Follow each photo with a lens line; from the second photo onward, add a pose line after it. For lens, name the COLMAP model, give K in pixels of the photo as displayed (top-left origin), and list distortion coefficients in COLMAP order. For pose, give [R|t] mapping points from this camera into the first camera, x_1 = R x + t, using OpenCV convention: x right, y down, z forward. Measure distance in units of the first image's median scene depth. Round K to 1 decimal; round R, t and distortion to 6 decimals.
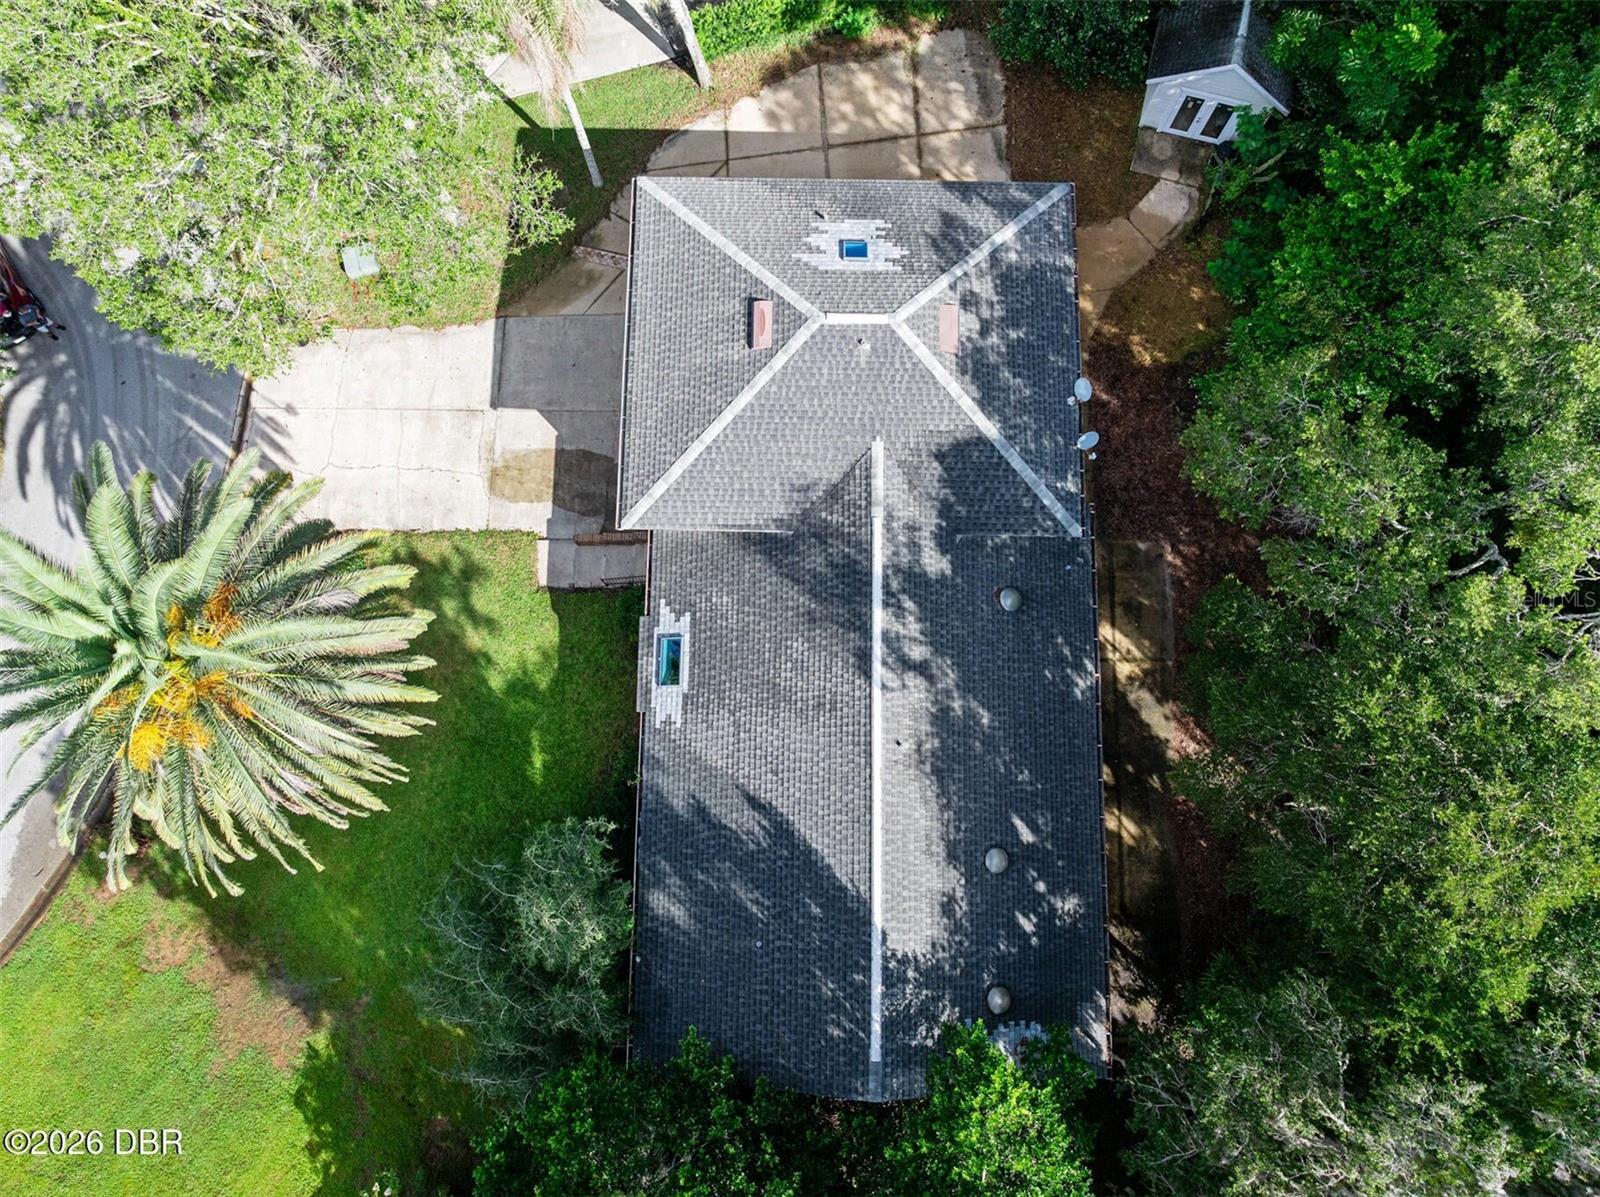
lens RADIAL K [[1149.9, 0, 800.0], [0, 1149.9, 598.5], [0, 0, 1]] dist [-0.051162, 0.002487]
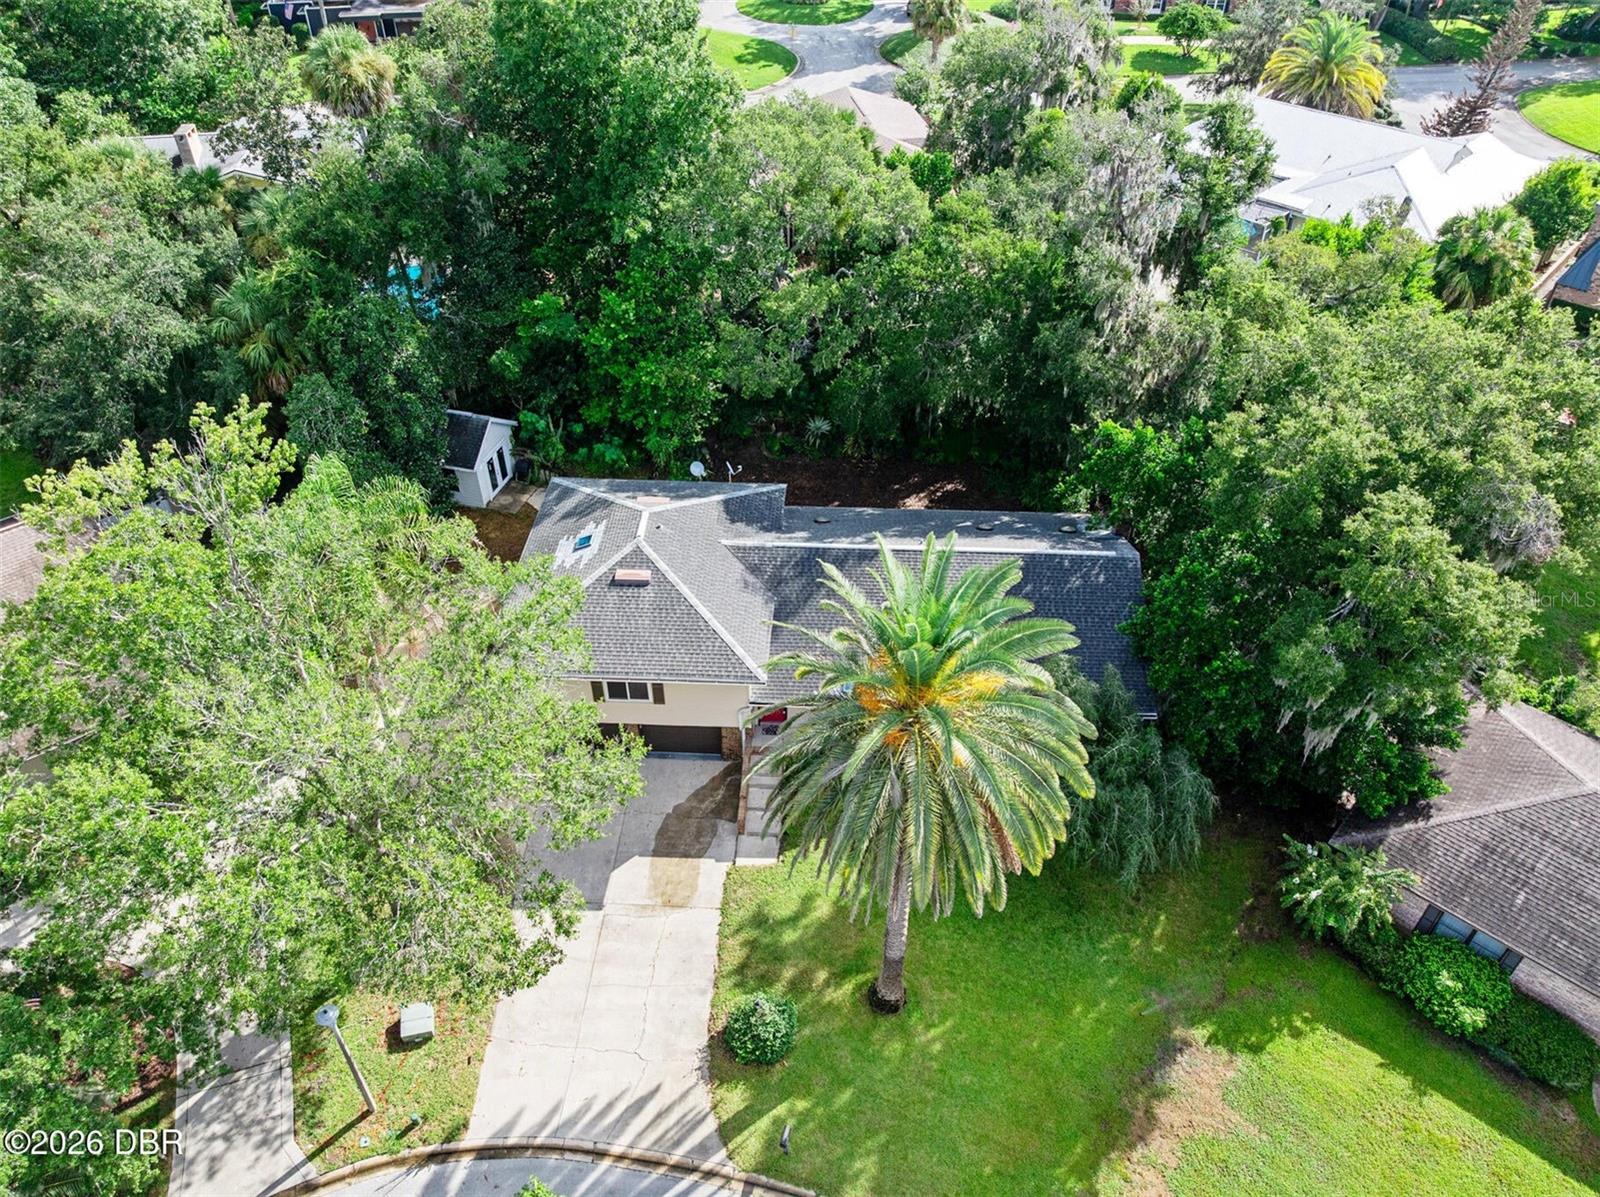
lens RADIAL K [[1149.9, 0, 800.0], [0, 1149.9, 598.5], [0, 0, 1]] dist [-0.051162, 0.002487]
pose [[0.026900, -0.630410, 0.775796, -1.006846], [0.983005, 0.157667, 0.094035, -0.145272], [-0.181598, 0.760082, 0.623937, 0.087593]]
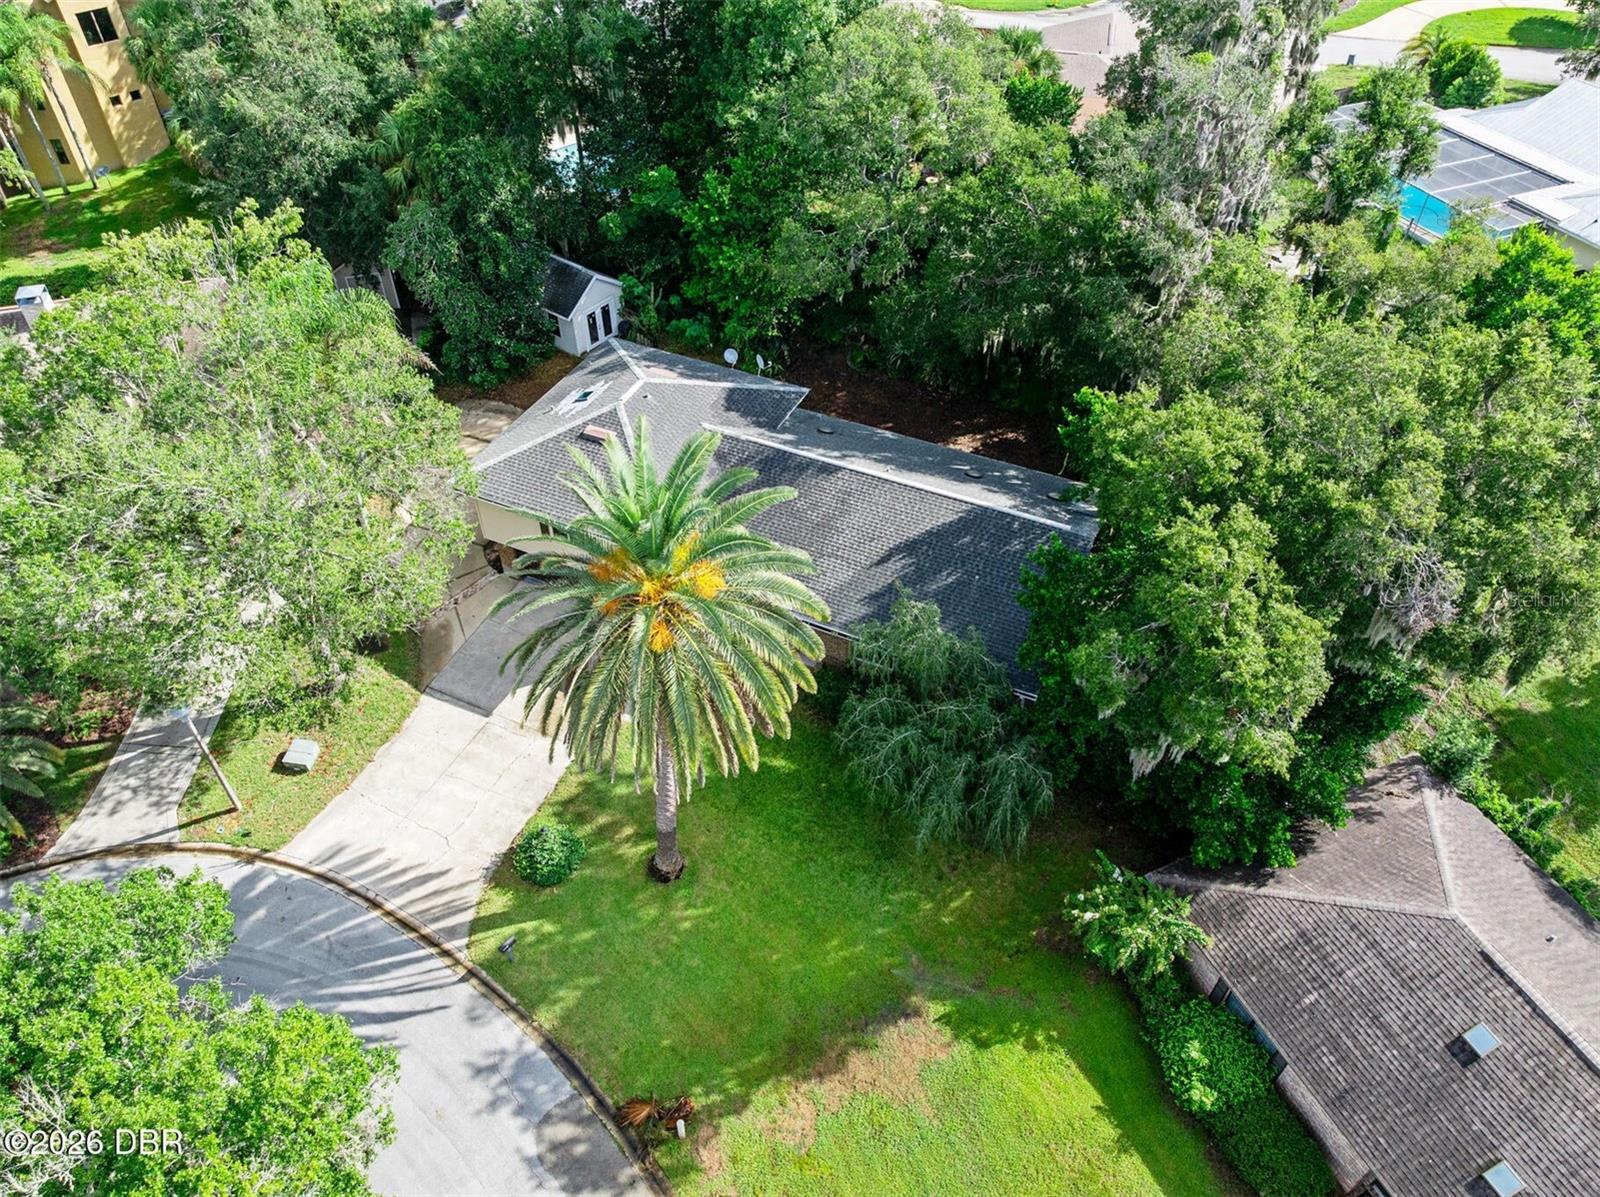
lens RADIAL K [[1138.5, 0, 791.0], [0, 1138.5, 603.9], [0, 0, 1]] dist [-0.010437, -0.101517]
pose [[0.409891, -0.624529, 0.664795, -0.944583], [0.896350, 0.410793, -0.166749, 0.292347], [-0.168954, 0.664238, 0.728177, 0.007403]]
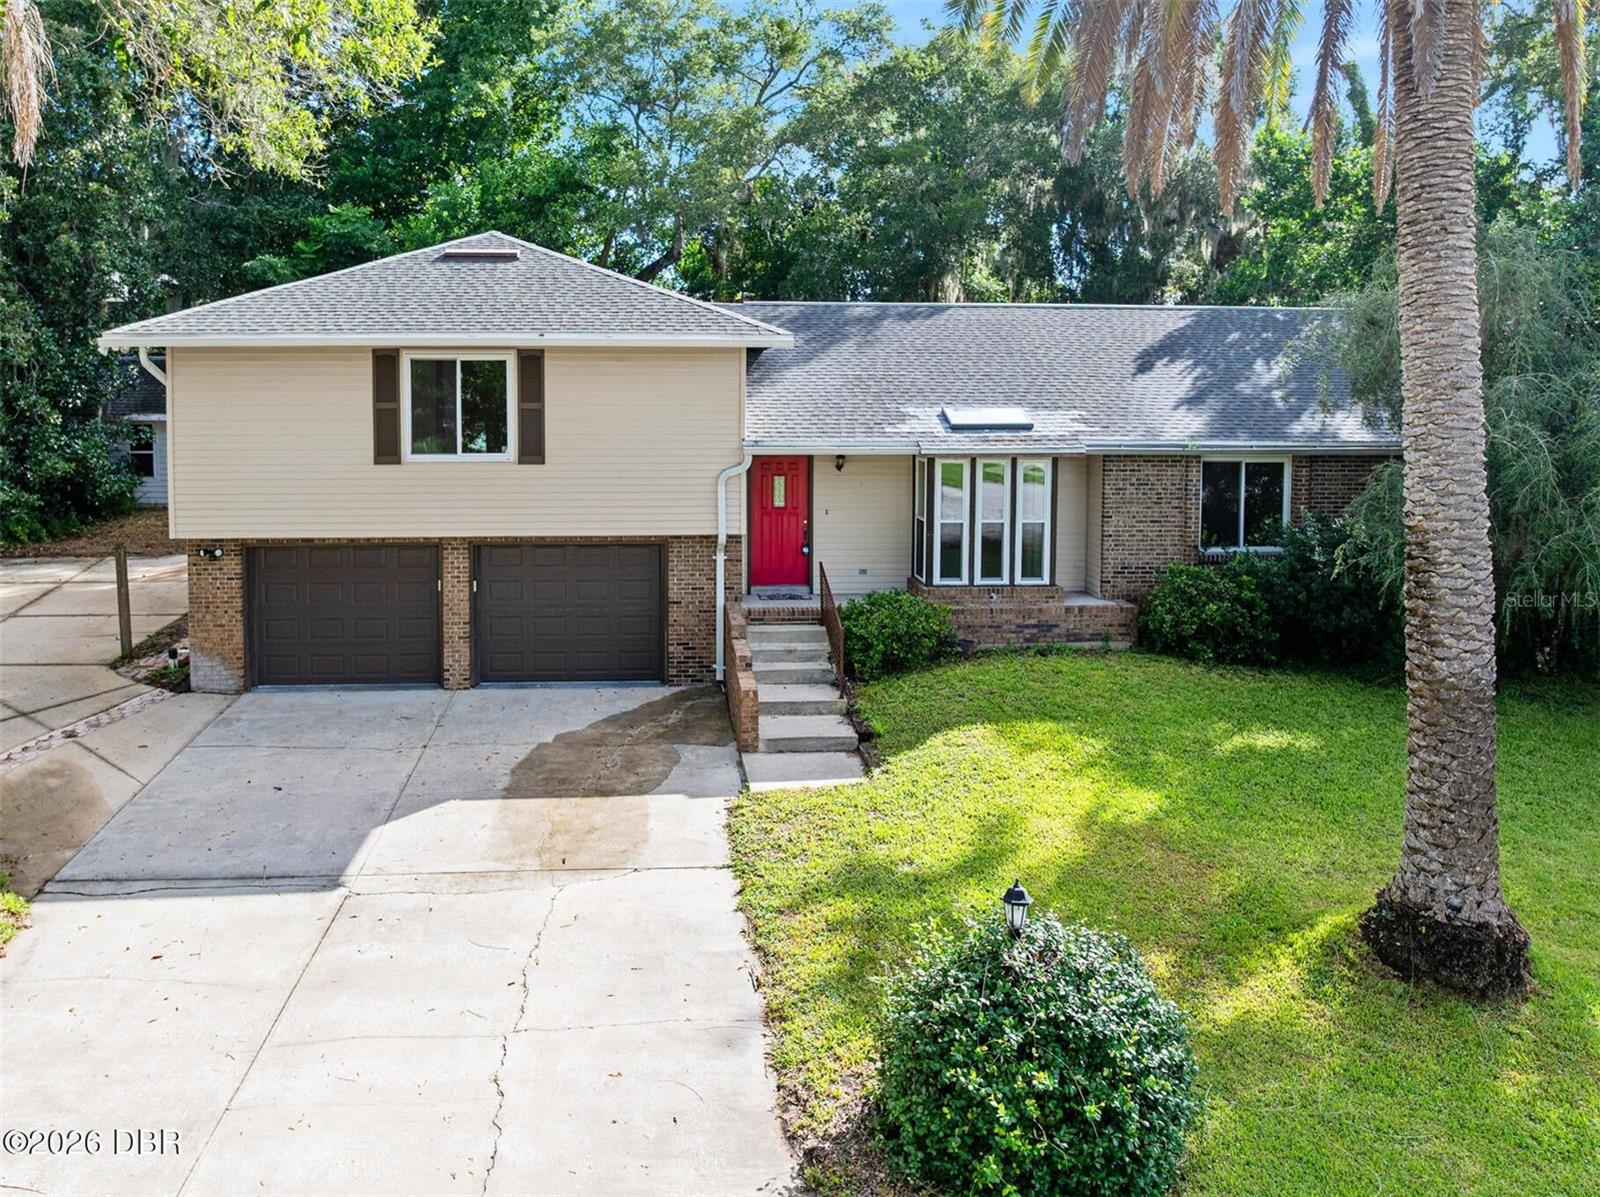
lens RADIAL K [[1138.5, 0, 791.0], [0, 1138.5, 603.9], [0, 0, 1]] dist [-0.010437, -0.101517]
pose [[-0.146175, -0.191116, 0.970622, -0.643743], [0.967166, 0.178588, 0.180819, -0.128048], [-0.207899, 0.965184, 0.158736, 0.934997]]
